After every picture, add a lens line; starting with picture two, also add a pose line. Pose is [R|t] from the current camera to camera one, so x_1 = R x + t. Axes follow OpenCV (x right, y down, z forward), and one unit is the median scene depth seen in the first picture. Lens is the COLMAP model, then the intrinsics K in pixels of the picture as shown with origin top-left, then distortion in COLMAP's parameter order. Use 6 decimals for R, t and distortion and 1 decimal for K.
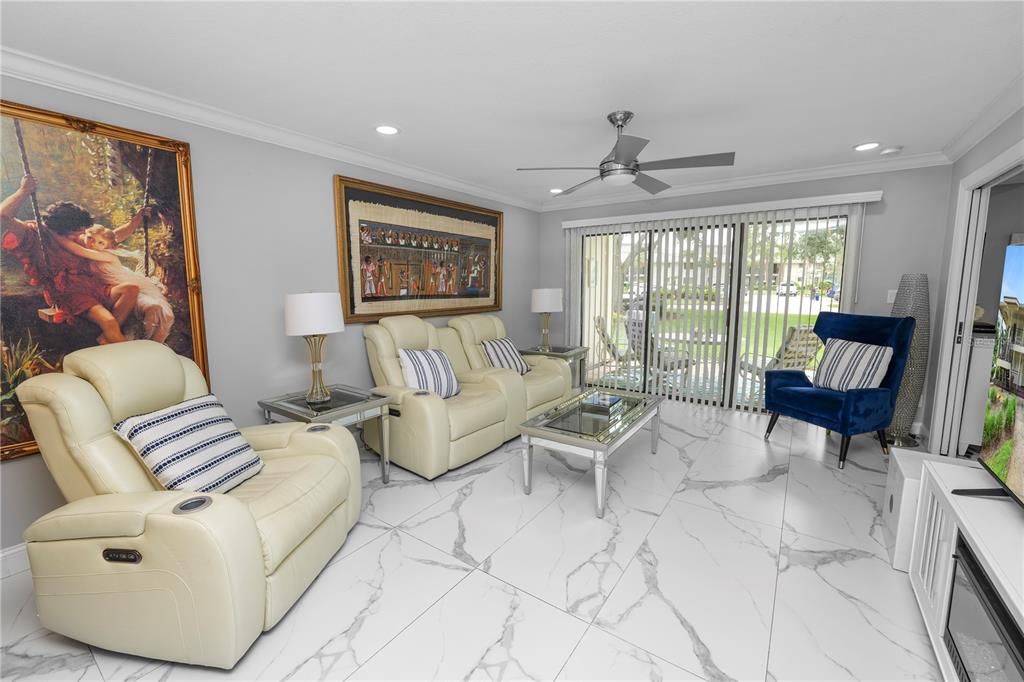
lens RADIAL K [[417.5, 0, 512.9], [0, 417.5, 340.9], [0, 0, 1]] dist [-0.009322, 0.000722]
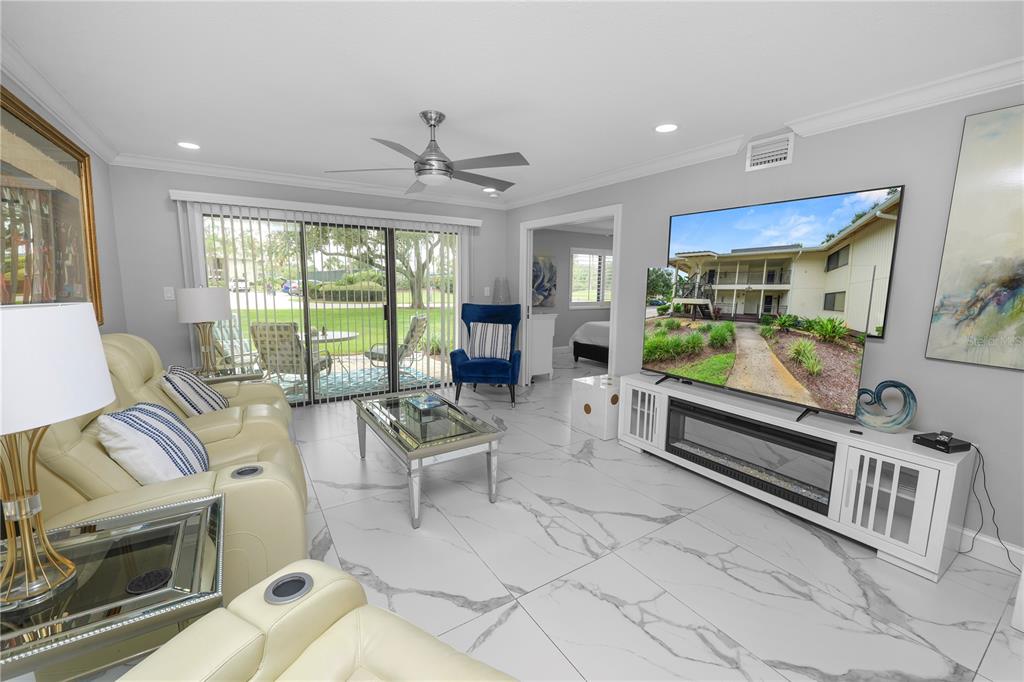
lens RADIAL K [[417.5, 0, 510.4], [0, 417.5, 341.5], [0, 0, 1]] dist [-0.009322, 0.000722]
pose [[0.373660, -0.122603, 0.919427, -0.507911], [0.111482, 0.989977, 0.086704, -0.052639], [-0.920842, 0.070102, 0.383583, 0.370310]]
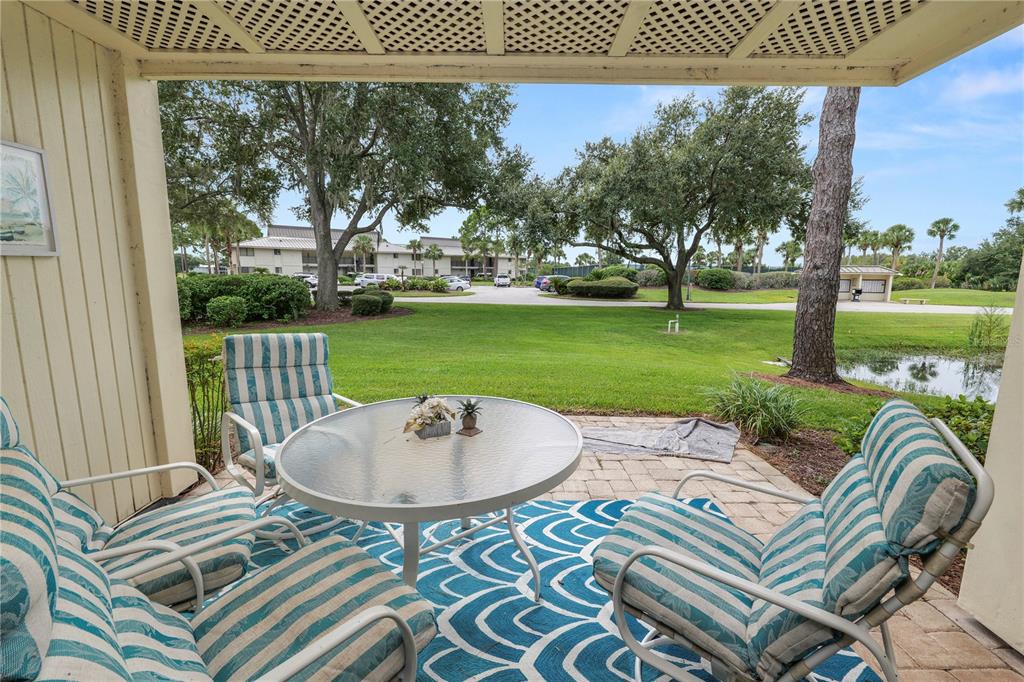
lens RADIAL K [[417.5, 0, 510.9], [0, 417.5, 339.6], [0, 0, 1]] dist [-0.009322, 0.000722]
pose [[0.825212, -0.077031, 0.559546, 1.087455], [0.068761, 0.996989, 0.035845, -0.158785], [-0.560622, 0.008895, 0.828024, 1.551064]]
